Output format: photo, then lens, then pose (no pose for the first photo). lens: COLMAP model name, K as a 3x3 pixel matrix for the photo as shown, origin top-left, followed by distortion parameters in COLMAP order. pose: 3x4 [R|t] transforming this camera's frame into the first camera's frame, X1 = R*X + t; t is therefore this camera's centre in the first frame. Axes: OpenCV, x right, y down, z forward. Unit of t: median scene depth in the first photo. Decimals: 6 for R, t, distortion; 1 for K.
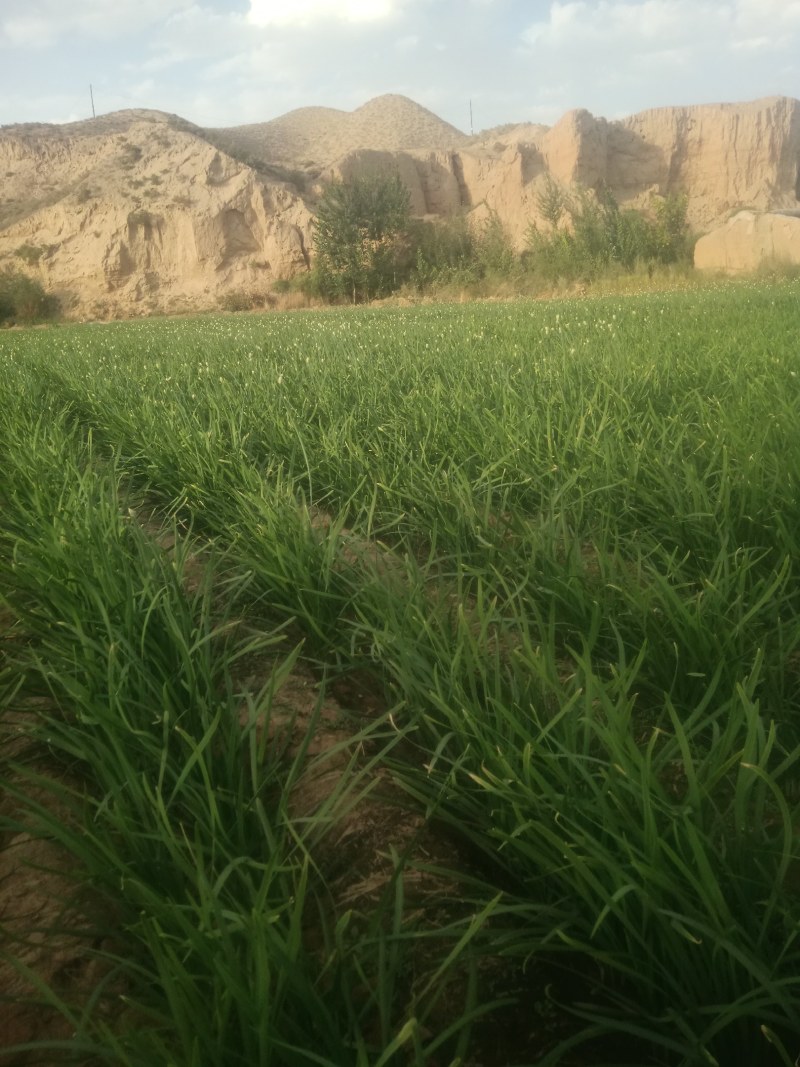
lens RADIAL K [[796.9, 0, 403.0], [0, 796.9, 531.5], [0, 0, 1]] dist [0.079313, -0.144912]
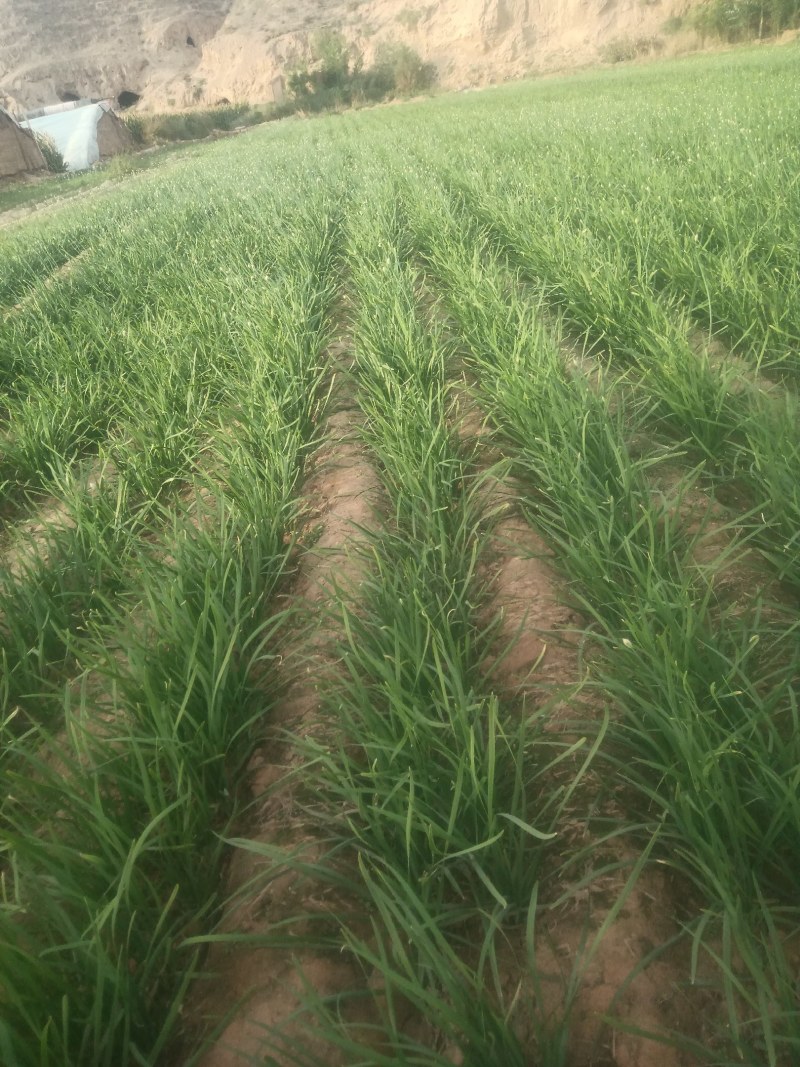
lens RADIAL K [[821.5, 0, 401.8], [0, 821.5, 522.1], [0, 0, 1]] dist [0.078008, -0.110314]
pose [[0.912257, 0.118407, -0.392131, -0.009184], [-0.016517, 0.967164, 0.253617, -0.071247], [0.409285, -0.224887, 0.884258, -0.334019]]
